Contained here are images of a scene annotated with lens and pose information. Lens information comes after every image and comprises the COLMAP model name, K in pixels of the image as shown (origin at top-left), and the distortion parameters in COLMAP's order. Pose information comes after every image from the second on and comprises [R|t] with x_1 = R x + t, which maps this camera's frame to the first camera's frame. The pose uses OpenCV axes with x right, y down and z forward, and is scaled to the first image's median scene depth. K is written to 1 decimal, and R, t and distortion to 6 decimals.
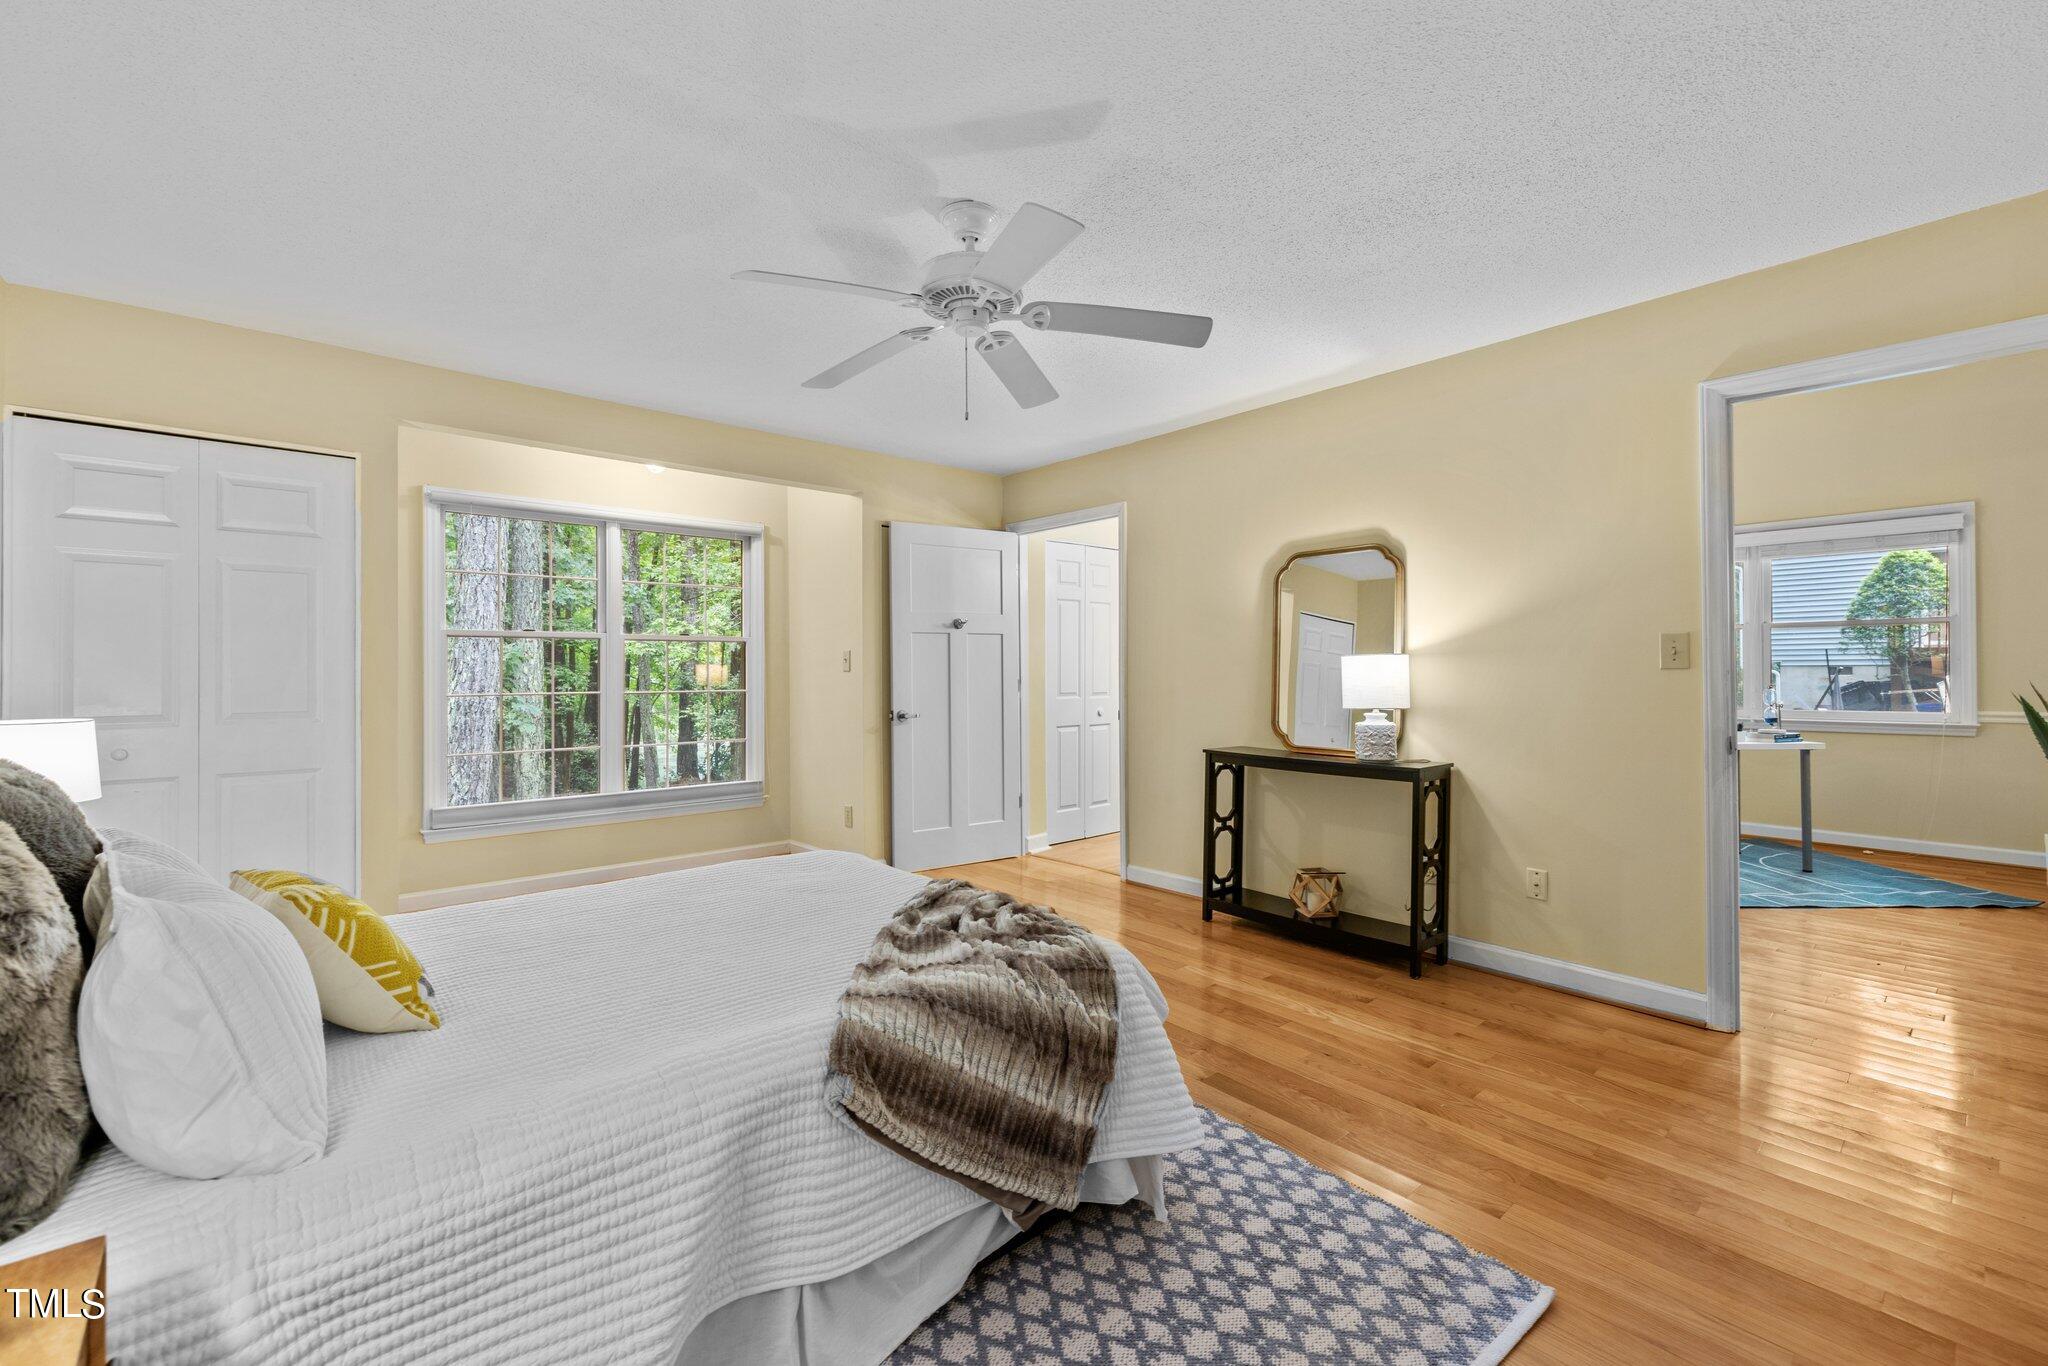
lens RADIAL K [[836.3, 0, 1019.0], [0, 836.3, 673.1], [0, 0, 1]] dist [0.010421, 0.000008]
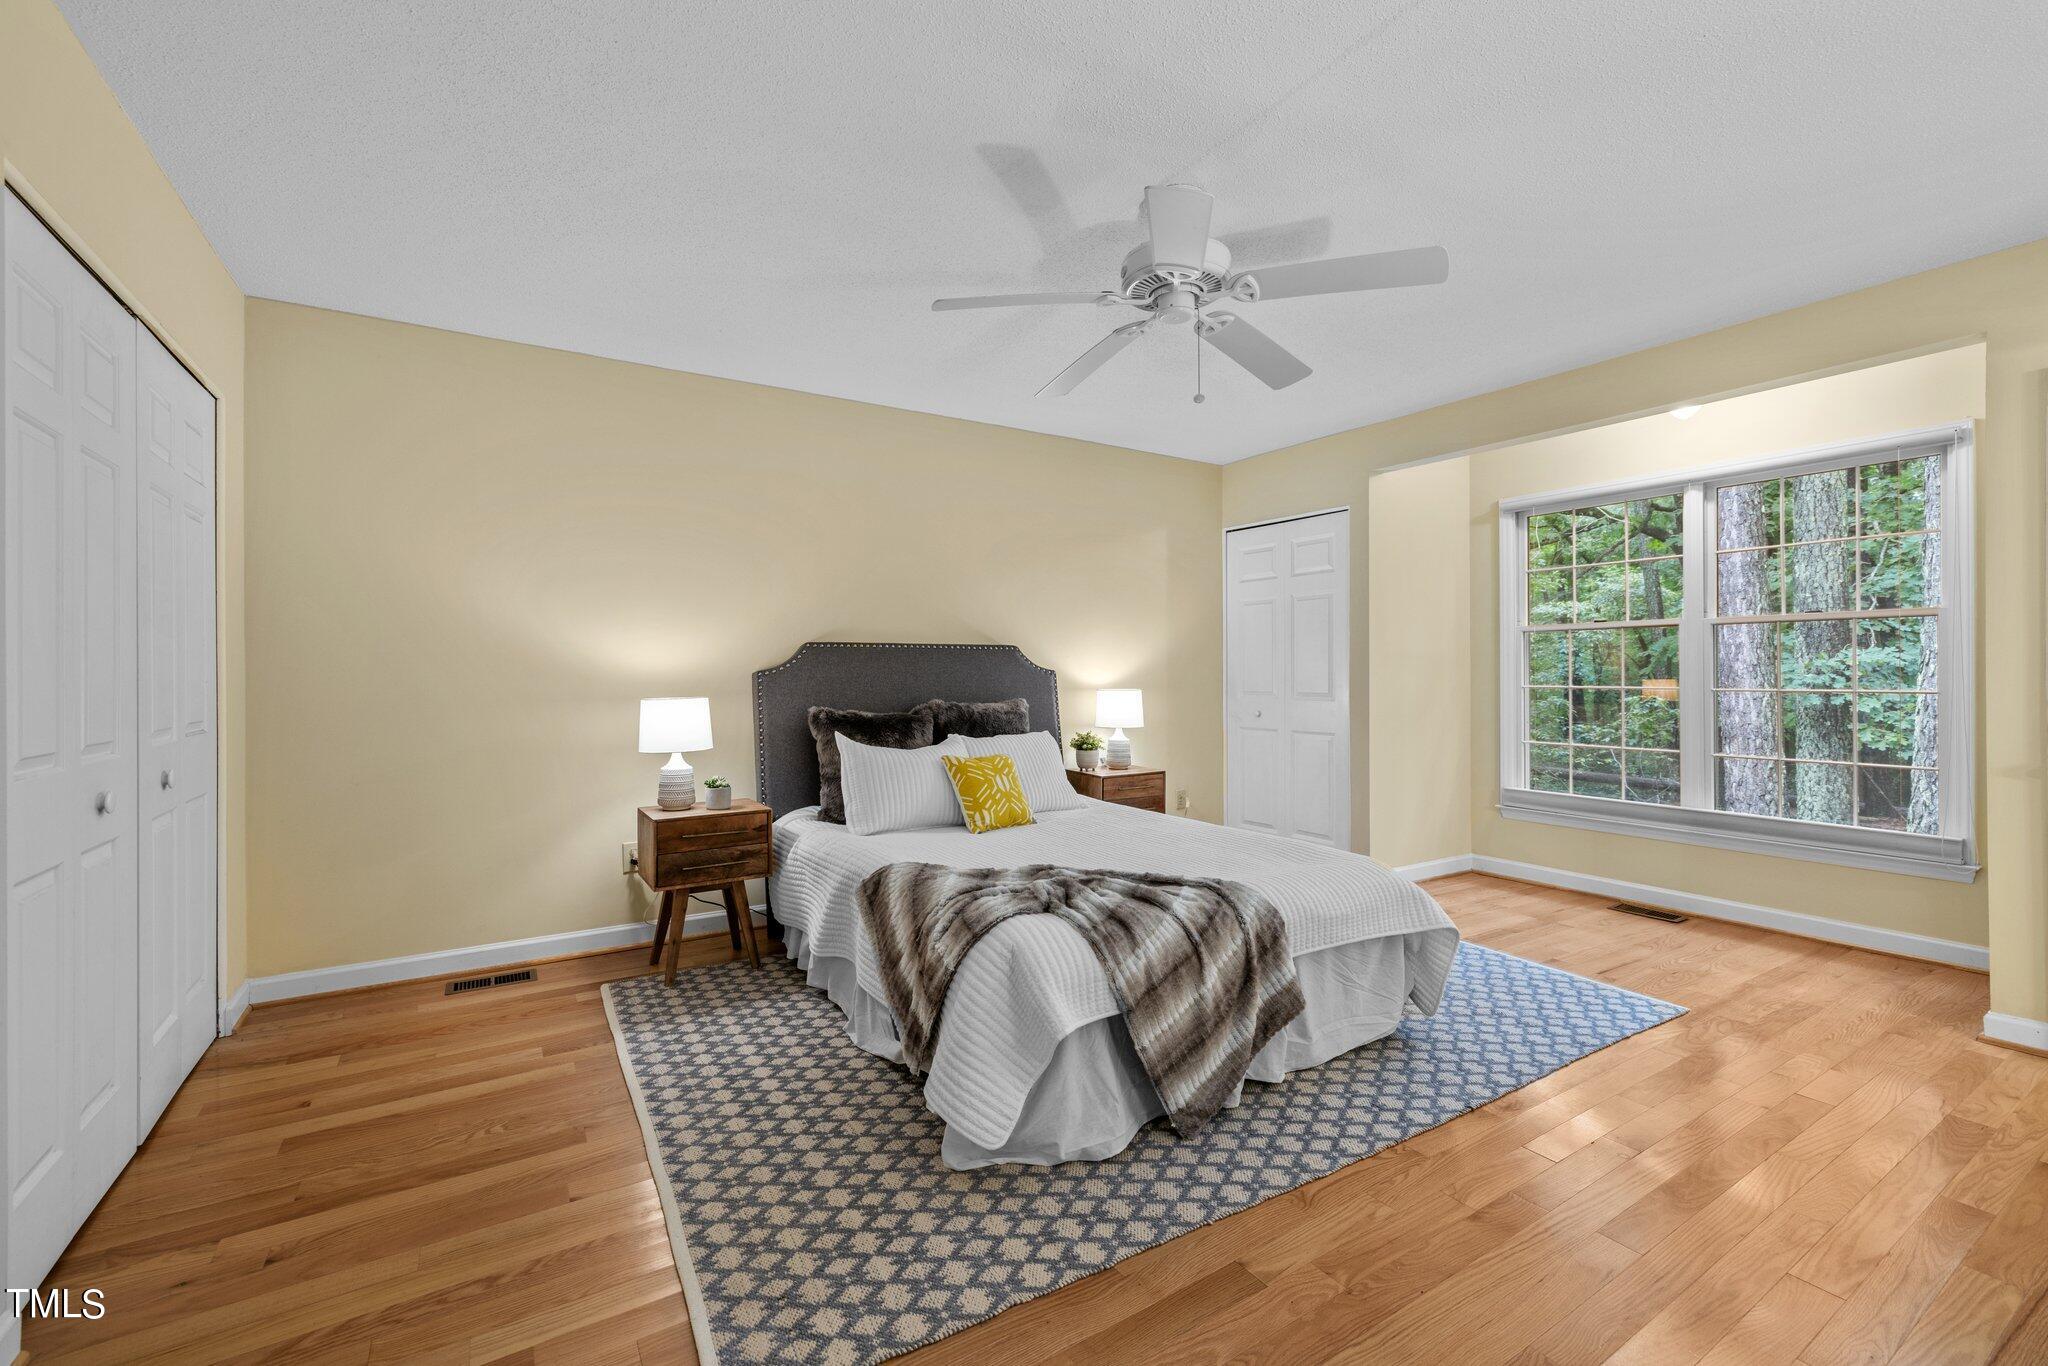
lens RADIAL K [[859.6, 0, 1019.7], [0, 859.6, 677.1], [0, 0, 1]] dist [-0.001490, 0.000112]
pose [[-0.155064, 0.005157, -0.987891, 0.872070], [0.003386, 0.999983, 0.004689, 0.010349], [0.987899, -0.002618, -0.155079, 0.881843]]
